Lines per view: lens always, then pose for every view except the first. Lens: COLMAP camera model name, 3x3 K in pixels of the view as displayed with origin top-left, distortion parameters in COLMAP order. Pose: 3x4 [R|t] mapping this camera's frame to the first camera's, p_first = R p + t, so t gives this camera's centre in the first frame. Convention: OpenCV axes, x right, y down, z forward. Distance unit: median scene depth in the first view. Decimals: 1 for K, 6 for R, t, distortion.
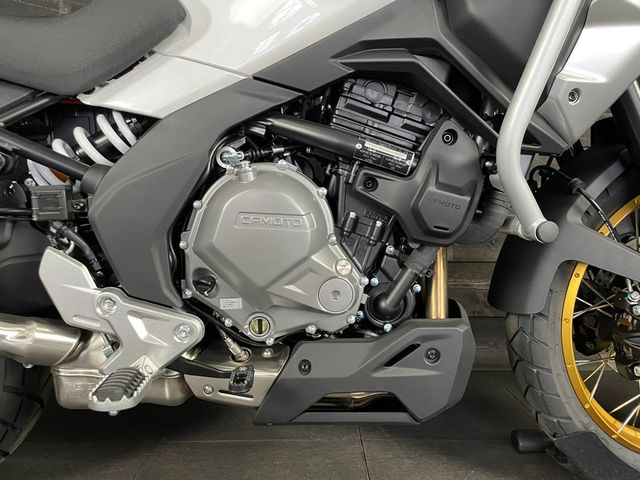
lens RADIAL K [[483.3, 0, 320.0], [0, 483.3, 240.0], [0, 0, 1]] dist [0.069547, -0.093150]
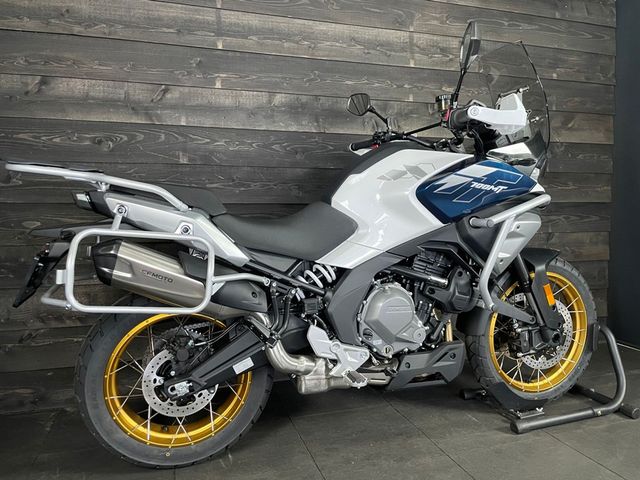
lens RADIAL K [[483.3, 0, 320.0], [0, 483.3, 240.0], [0, 0, 1]] dist [0.069547, -0.093150]
pose [[0.961234, -0.027890, 0.274321, -1.111718], [0.033276, 0.999334, -0.014998, -0.352286], [-0.273720, 0.023545, 0.961521, -1.267640]]
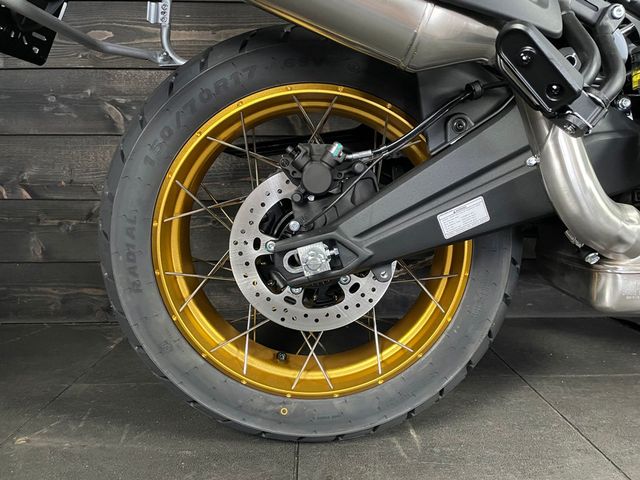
lens RADIAL K [[483.3, 0, 320.0], [0, 483.3, 240.0], [0, 0, 1]] dist [0.069547, -0.093150]
pose [[0.999889, -0.009209, -0.011717, -1.103404], [0.009506, 0.999630, 0.025493, 0.196074], [0.011478, -0.025602, 0.999606, 0.108462]]
